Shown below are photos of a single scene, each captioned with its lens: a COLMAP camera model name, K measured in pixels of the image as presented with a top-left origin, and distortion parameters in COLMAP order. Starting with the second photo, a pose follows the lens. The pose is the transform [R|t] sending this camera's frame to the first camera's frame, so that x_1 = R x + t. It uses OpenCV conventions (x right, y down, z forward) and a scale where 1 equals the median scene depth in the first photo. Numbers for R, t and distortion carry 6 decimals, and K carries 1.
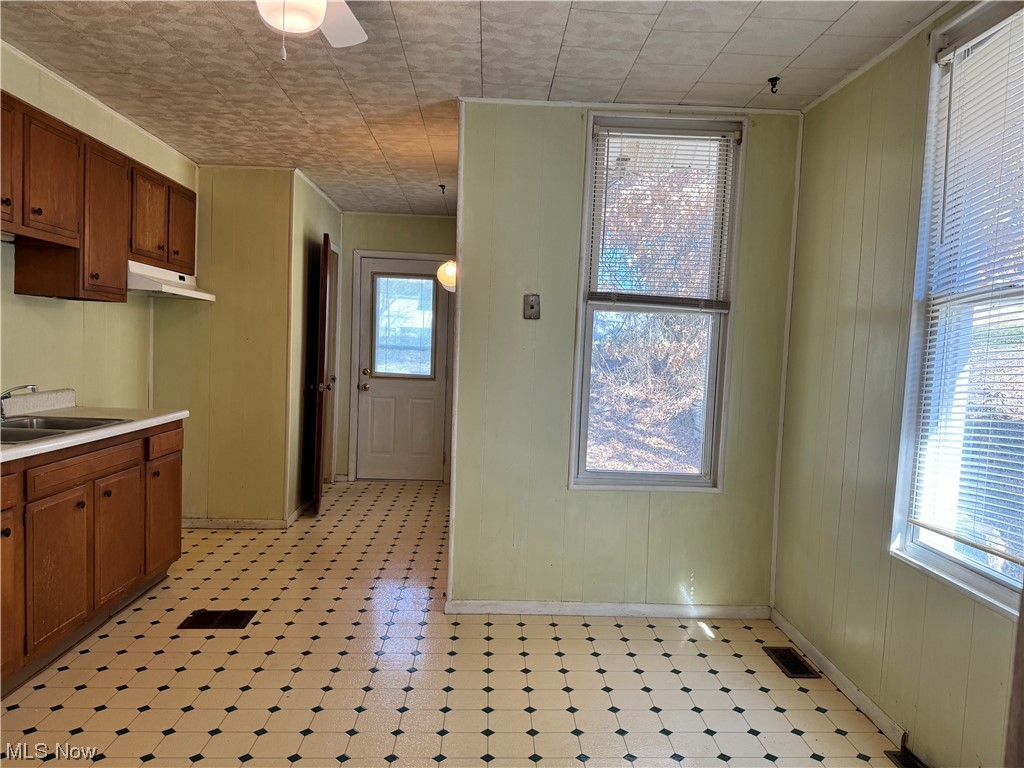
lens RADIAL K [[706.3, 0, 516.6], [0, 706.3, 388.8], [0, 0, 1]] dist [0.135557, -0.220977]
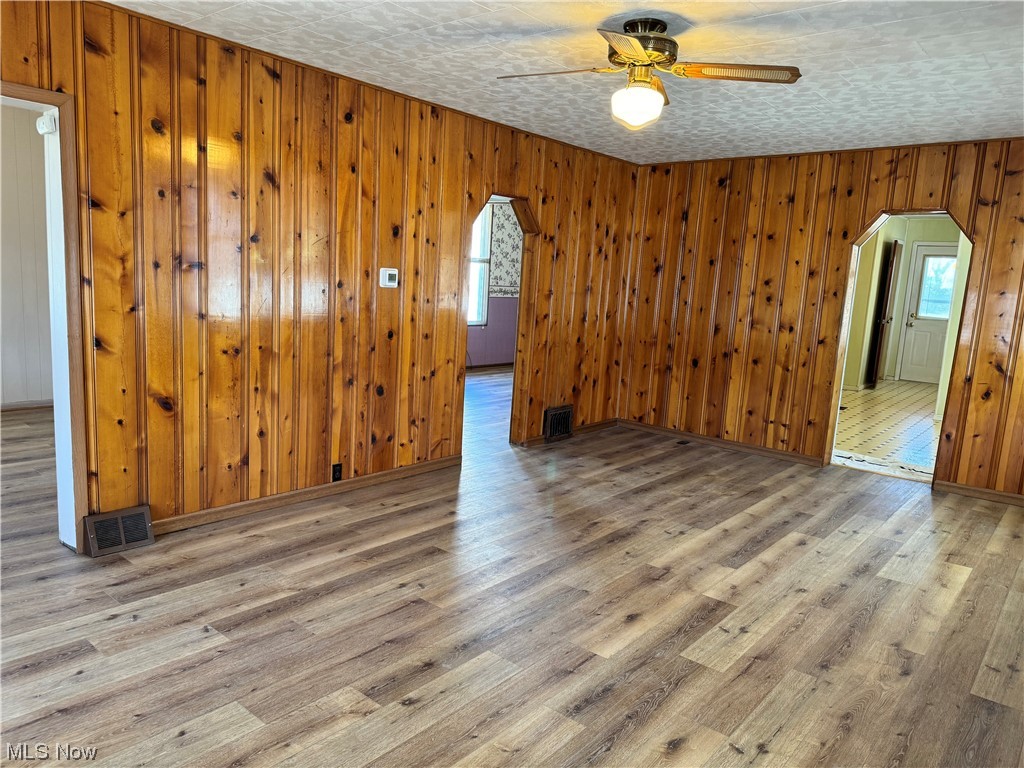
lens RADIAL K [[706.3, 0, 516.6], [0, 706.3, 388.8], [0, 0, 1]] dist [0.135557, -0.220977]
pose [[0.744823, 0.109140, -0.658276, 0.244492], [-0.062092, 0.993589, 0.094478, 0.048041], [0.664367, -0.029496, 0.746824, -0.950130]]
